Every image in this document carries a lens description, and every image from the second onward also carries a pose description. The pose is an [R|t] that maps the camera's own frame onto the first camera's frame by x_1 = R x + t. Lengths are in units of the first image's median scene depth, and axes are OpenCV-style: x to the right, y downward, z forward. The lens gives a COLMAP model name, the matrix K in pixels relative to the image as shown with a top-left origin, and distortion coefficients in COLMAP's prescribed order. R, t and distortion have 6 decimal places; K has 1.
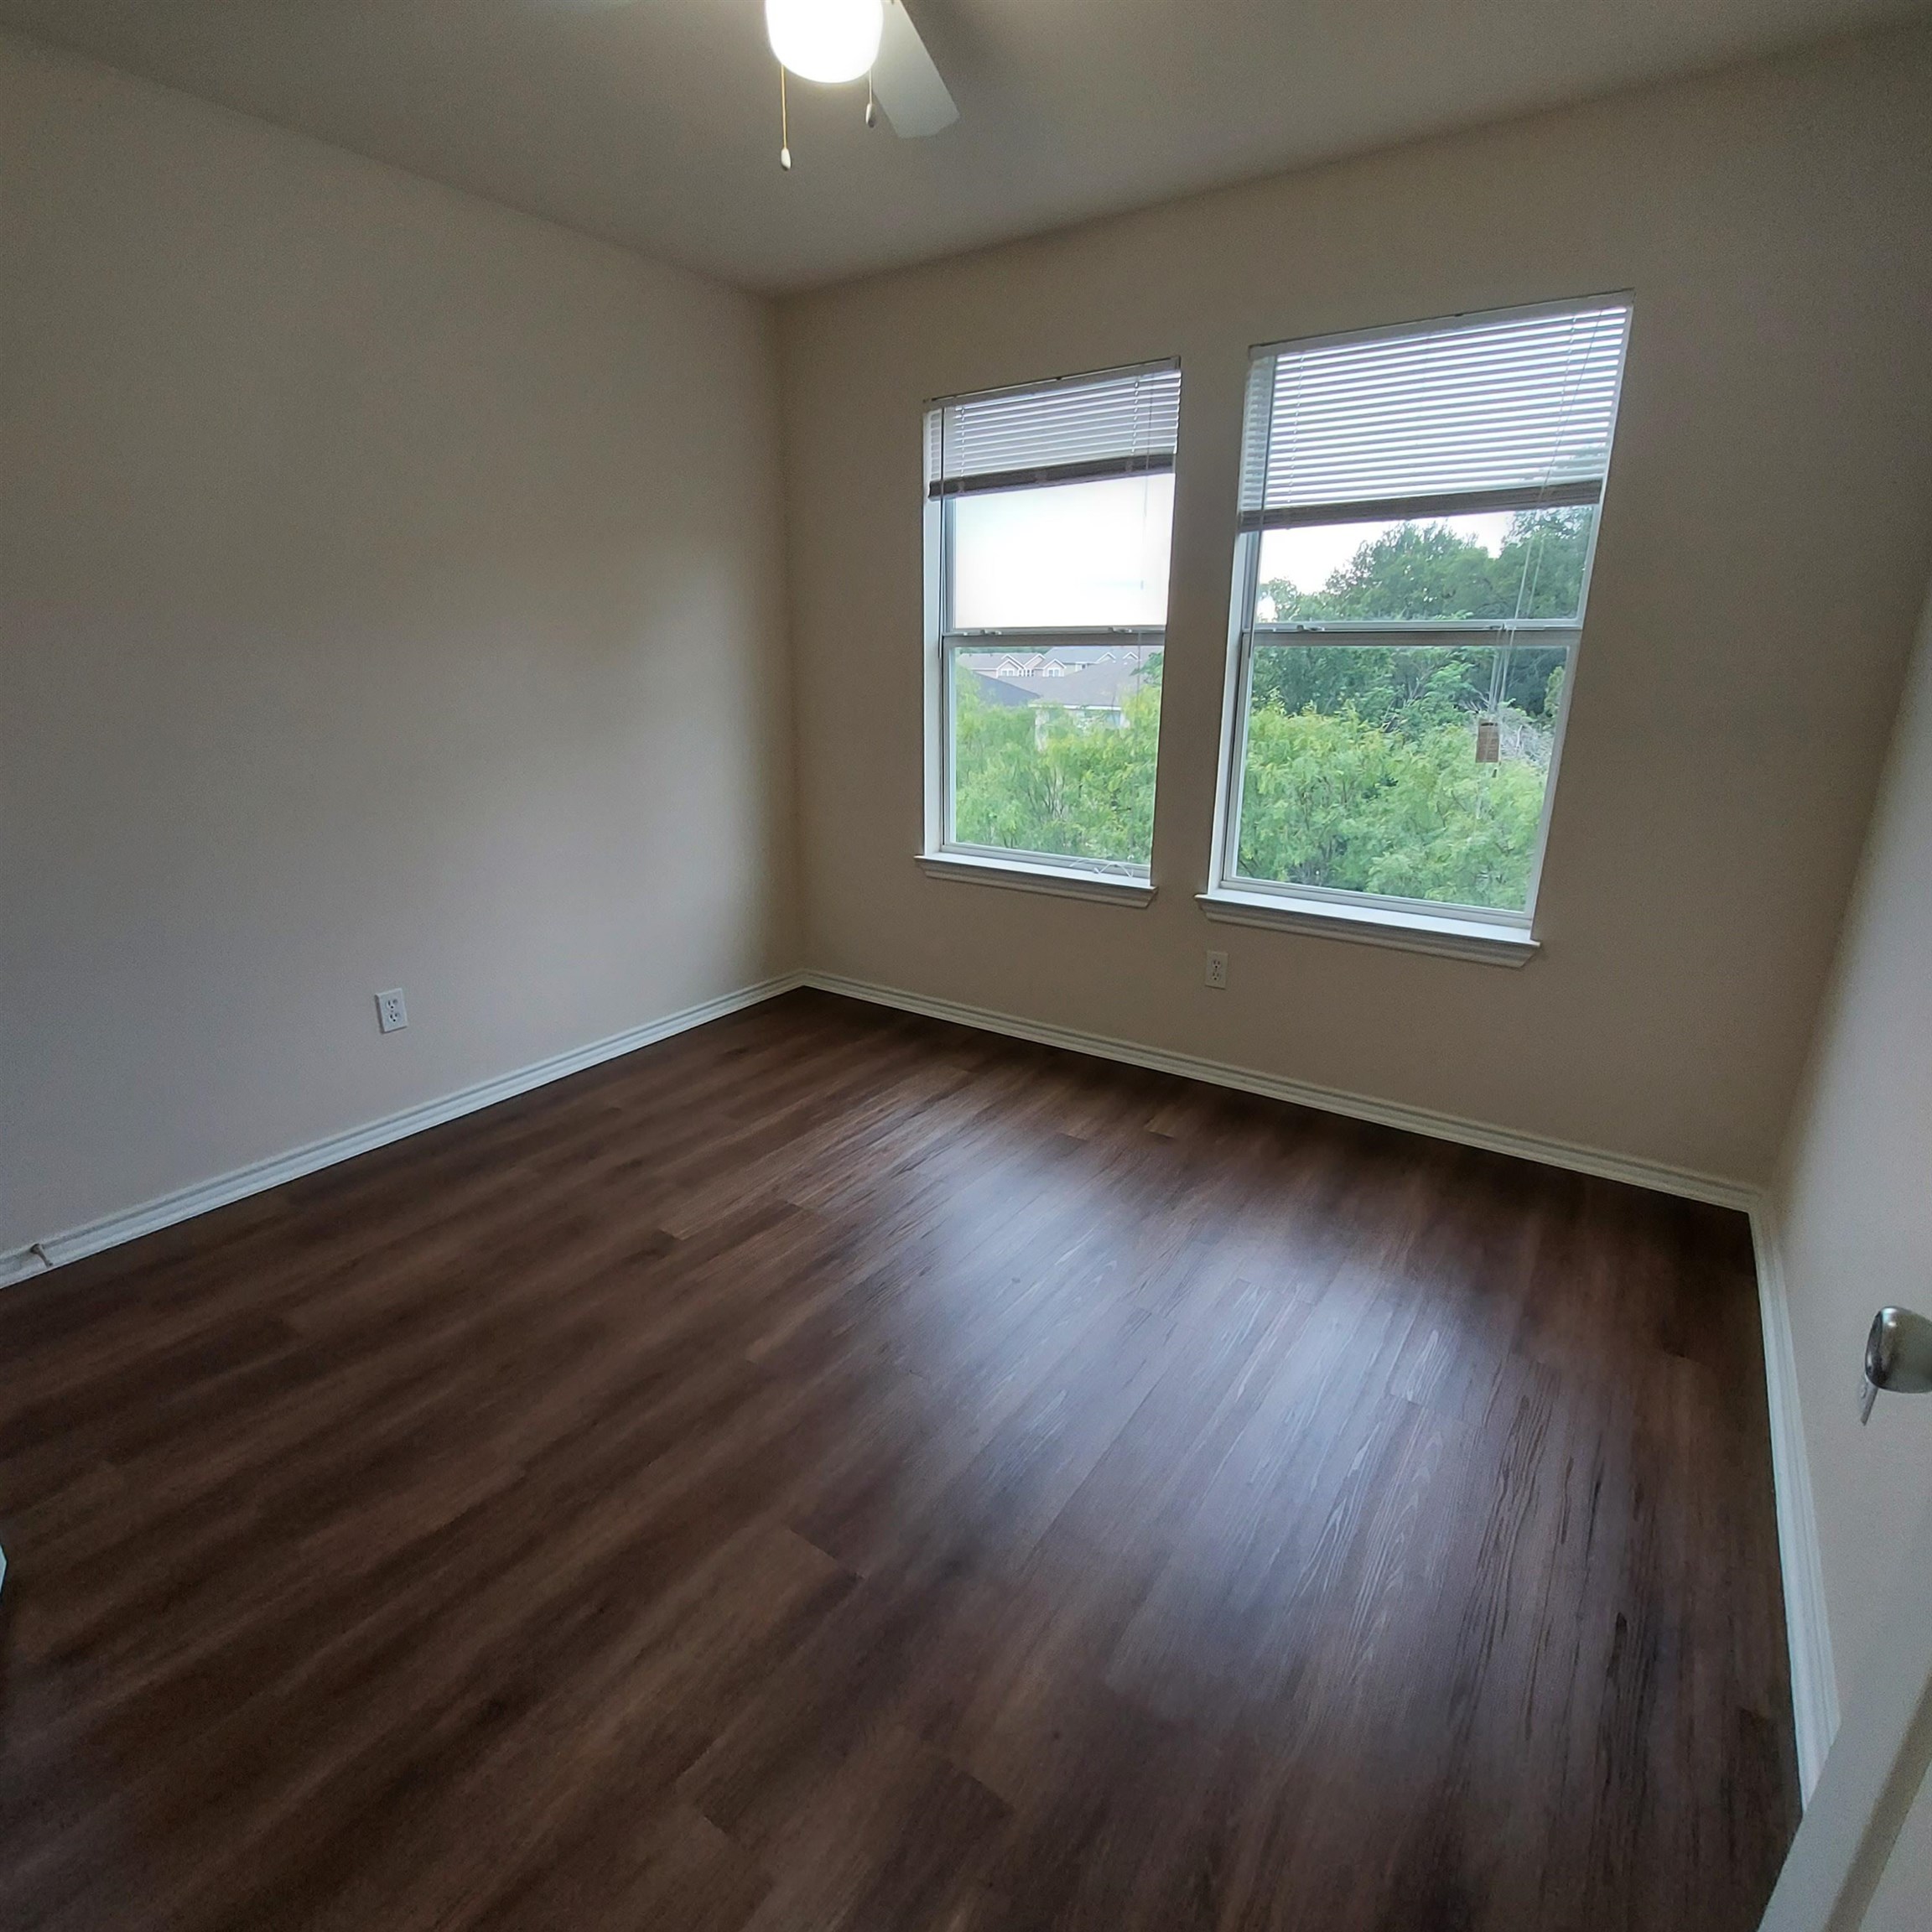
lens RADIAL K [[1035.0, 0, 957.0], [0, 1035.0, 974.6], [0, 0, 1]] dist [-0.005133, -0.000610]
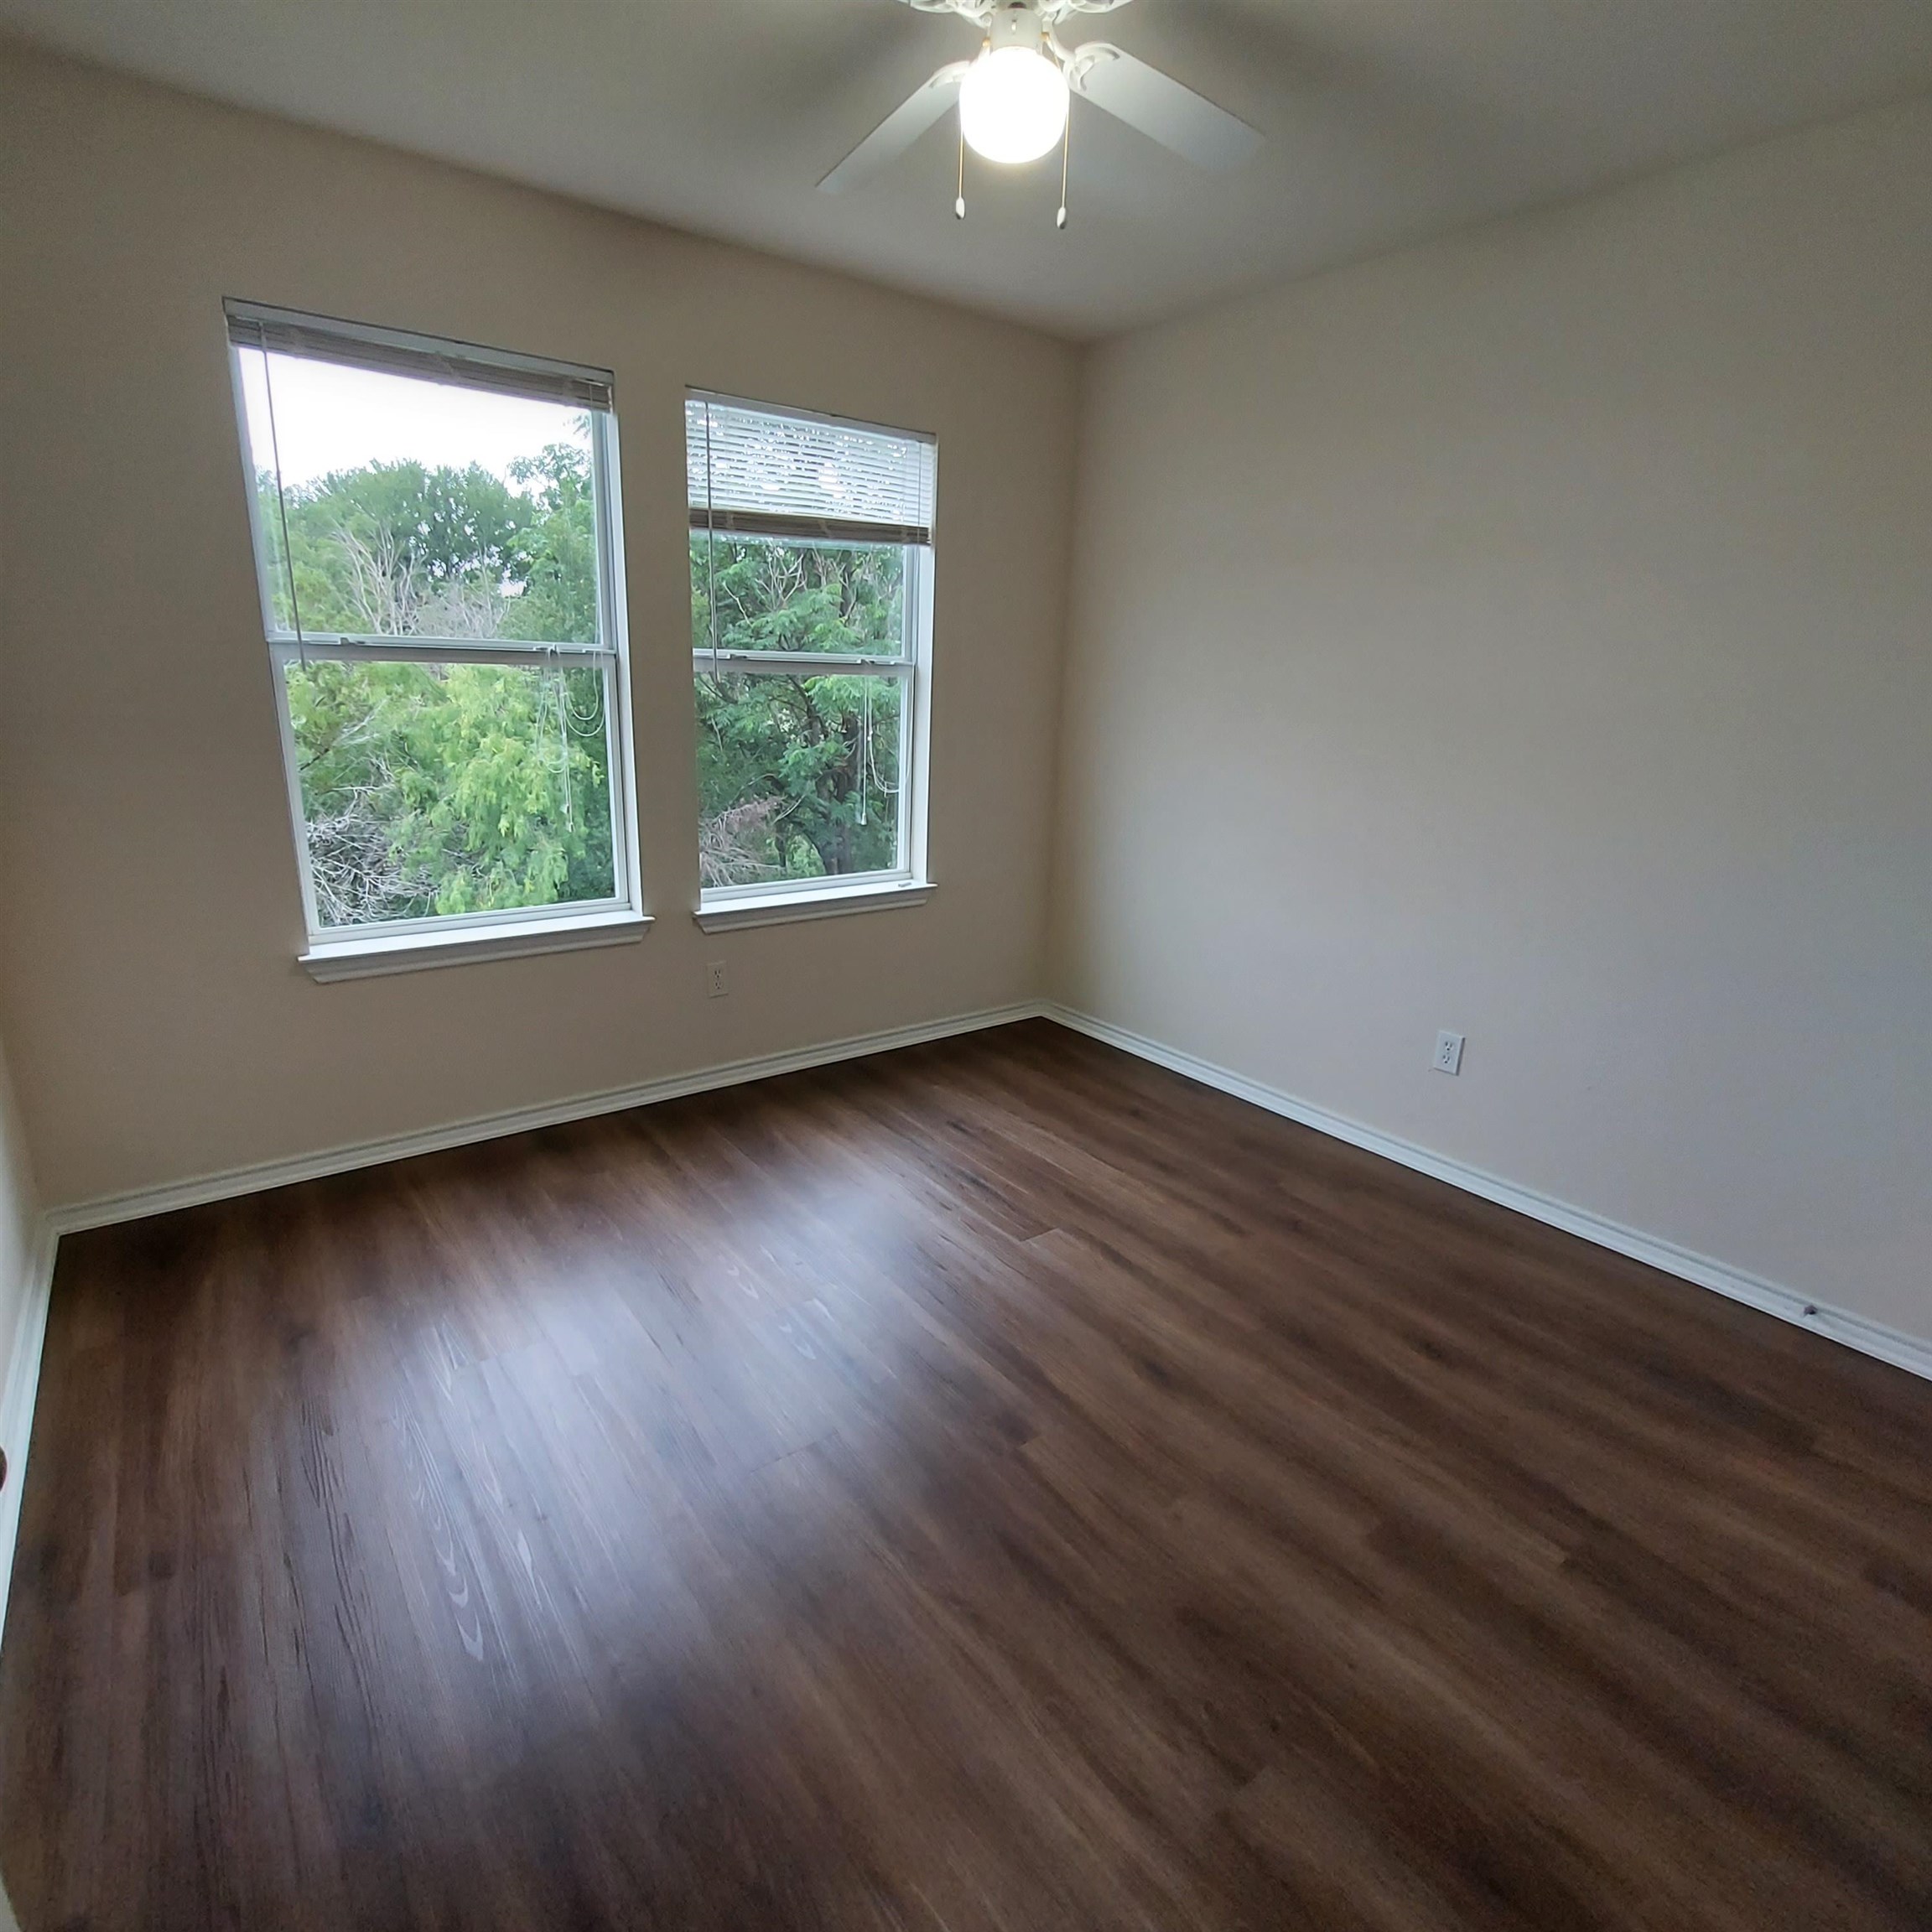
lens RADIAL K [[1035.0, 0, 957.0], [0, 1035.0, 974.6], [0, 0, 1]] dist [-0.005133, -0.000610]
pose [[0.313251, -0.259211, 0.913610, -0.595913], [0.259889, 0.948703, 0.180060, -0.127154], [-0.913418, 0.181033, 0.364548, 0.364613]]
